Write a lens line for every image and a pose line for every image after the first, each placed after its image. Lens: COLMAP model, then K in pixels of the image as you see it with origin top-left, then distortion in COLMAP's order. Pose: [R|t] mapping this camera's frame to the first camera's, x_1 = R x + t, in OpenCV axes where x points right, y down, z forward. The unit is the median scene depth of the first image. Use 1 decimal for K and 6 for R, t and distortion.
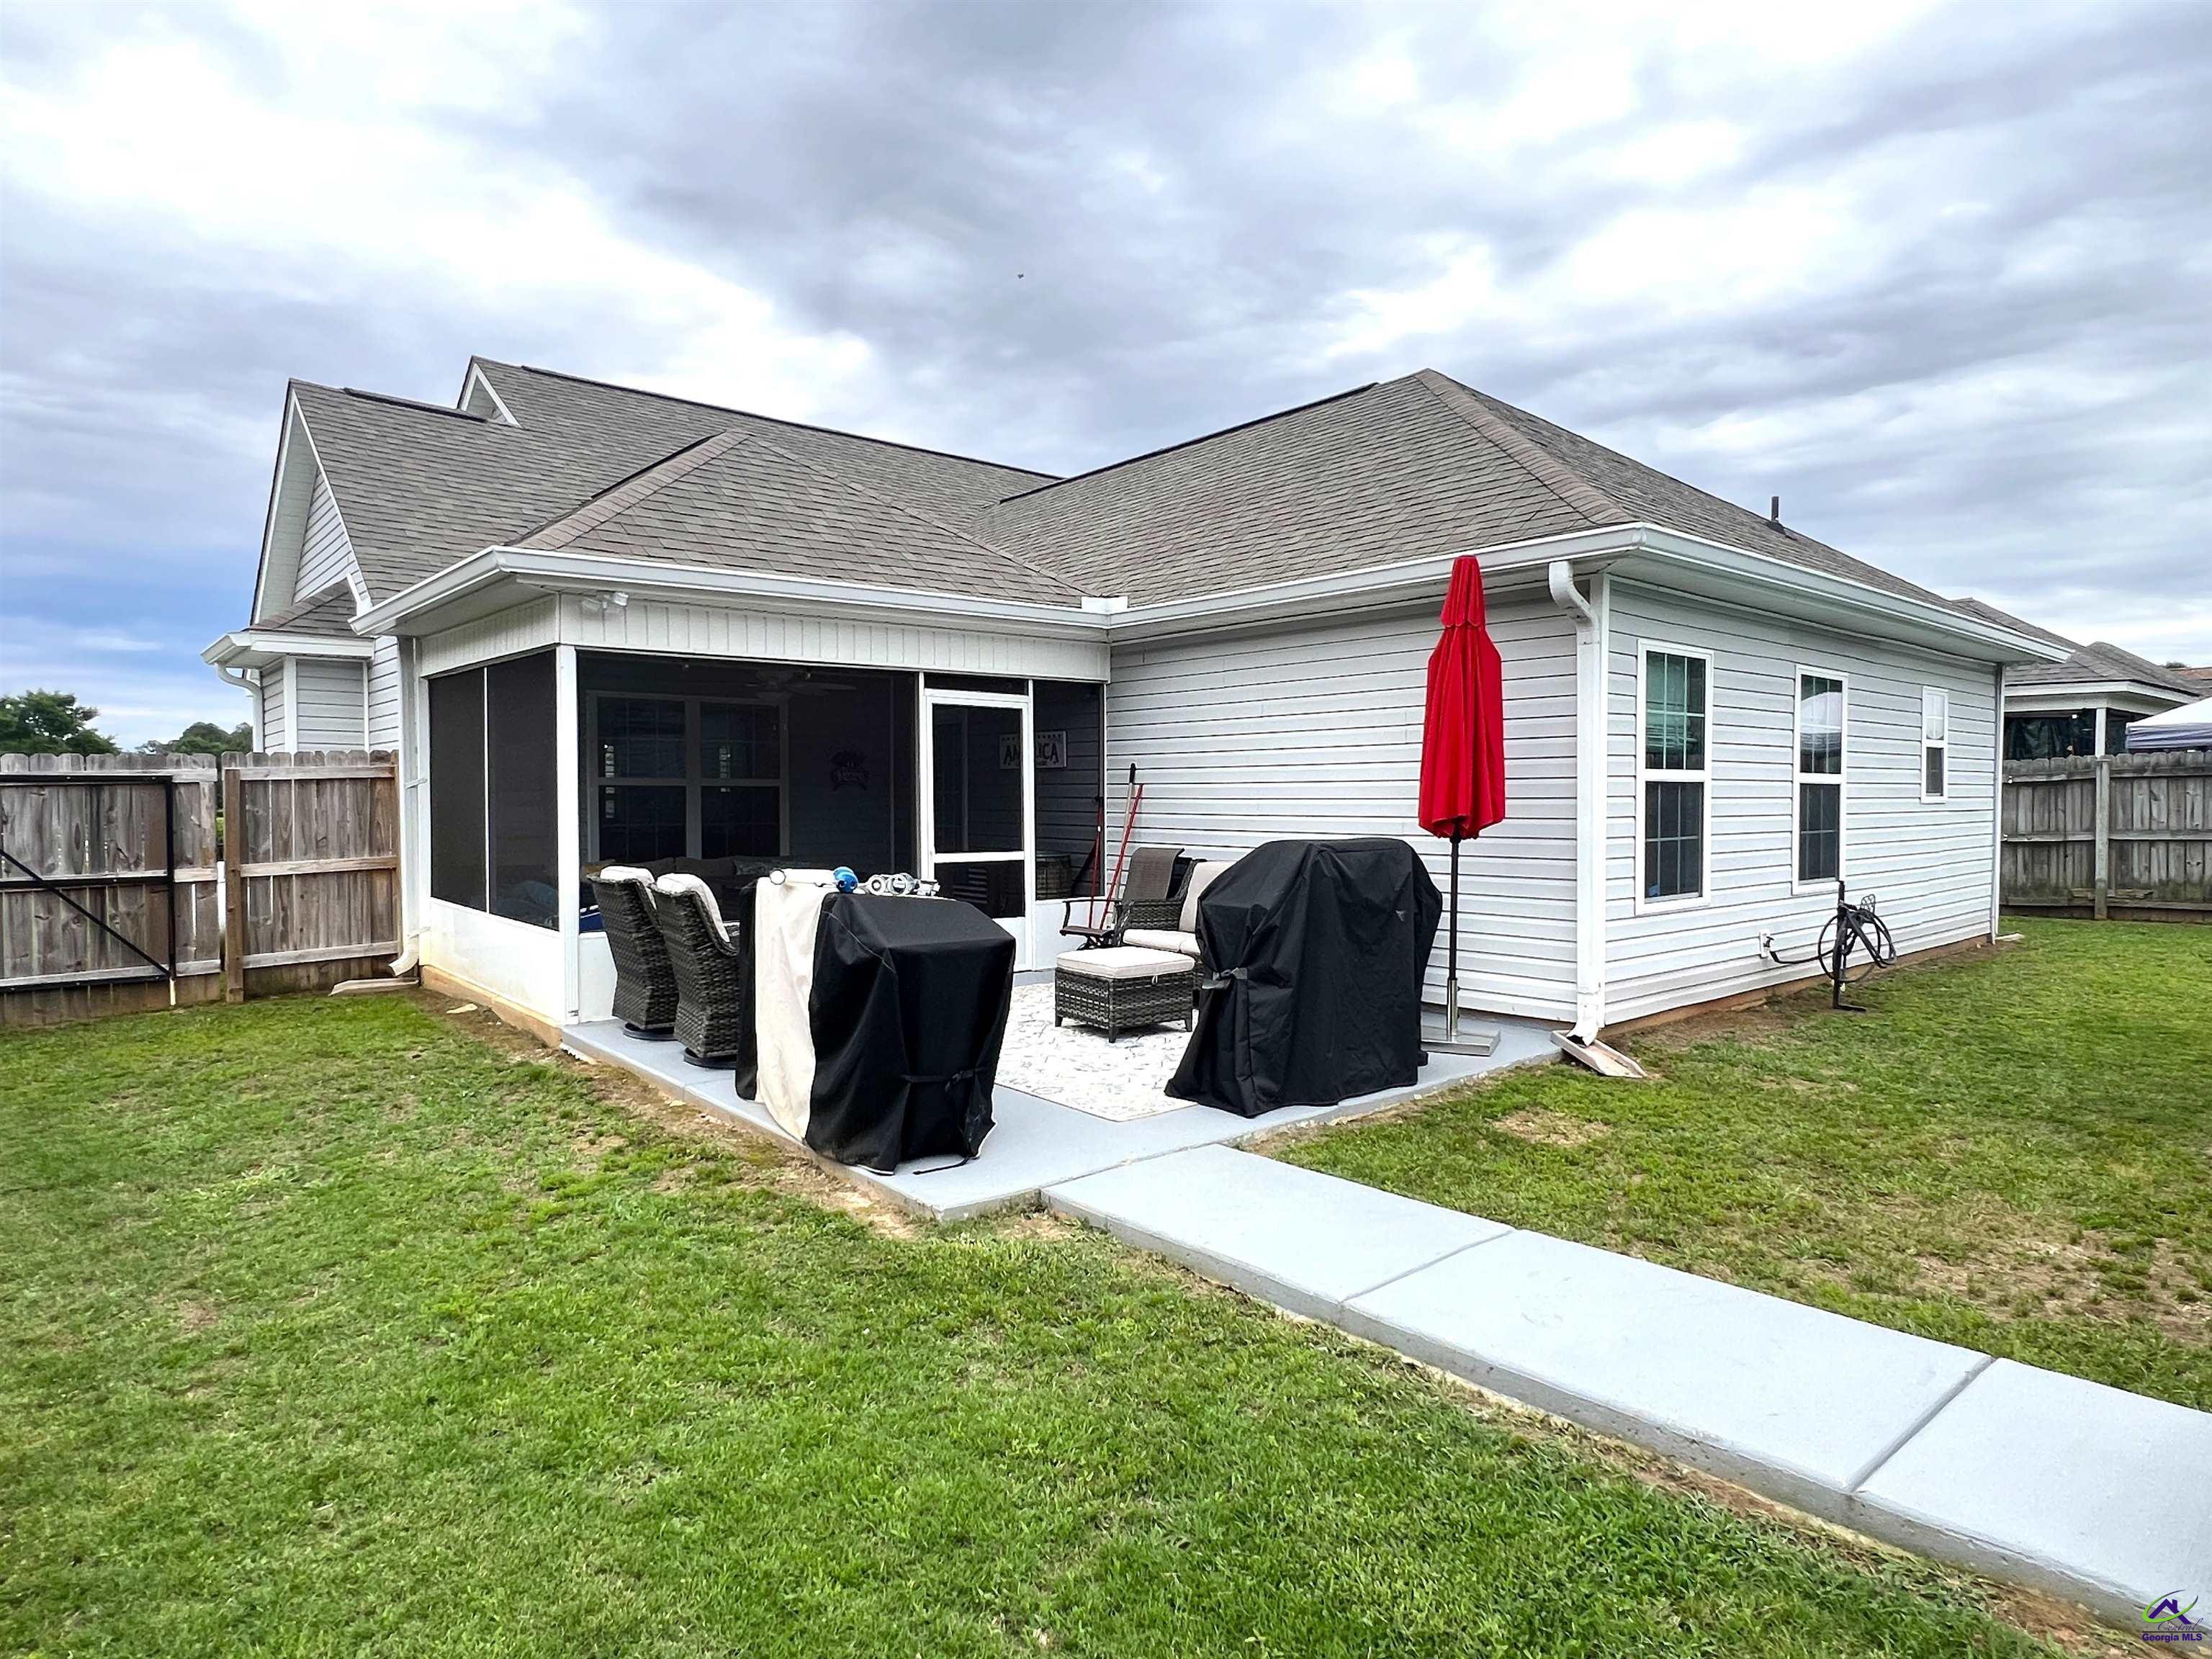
lens RADIAL K [[1198.2, 0, 1106.0], [0, 1198.2, 829.5], [0, 0, 1]] dist [-0.000696, -0.001277]
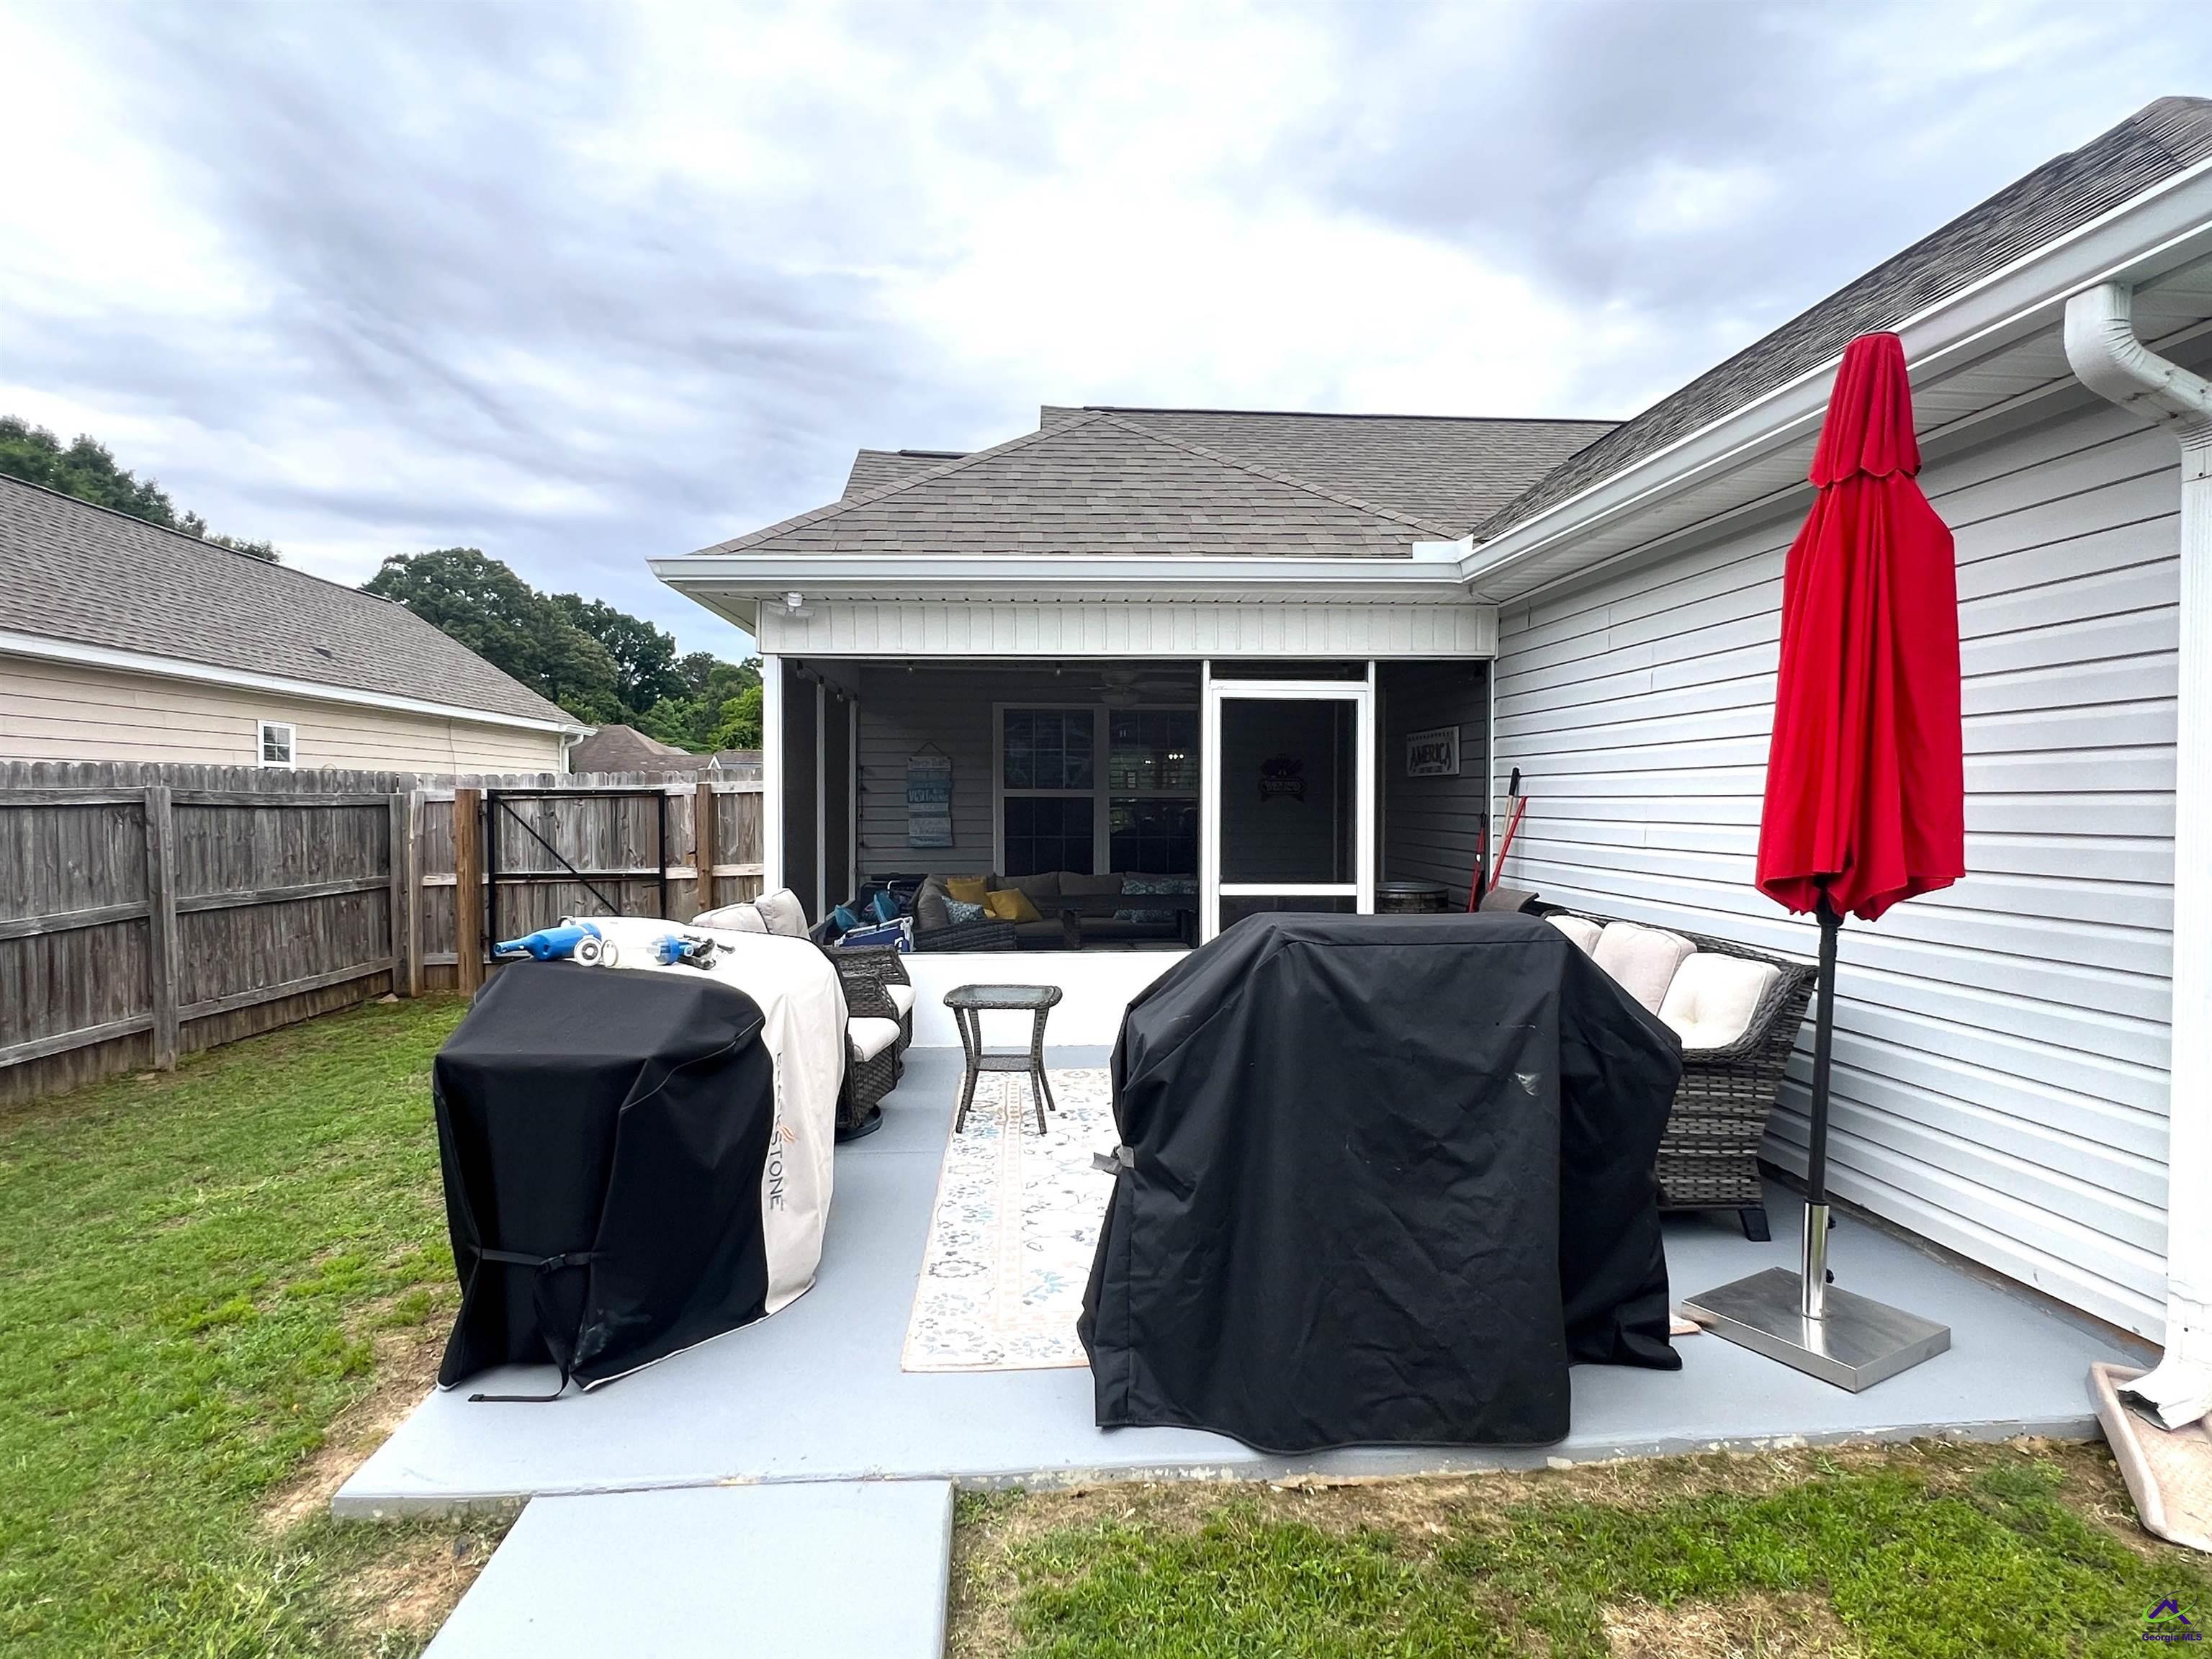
lens RADIAL K [[1132.4, 0, 1106.0], [0, 1132.4, 829.5], [0, 0, 1]] dist [-0.001248, -0.000356]
pose [[0.816742, 0.018036, -0.576721, 0.234837], [-0.019214, 0.999807, 0.004057, -0.018145], [0.576683, 0.007768, 0.816931, 0.334038]]
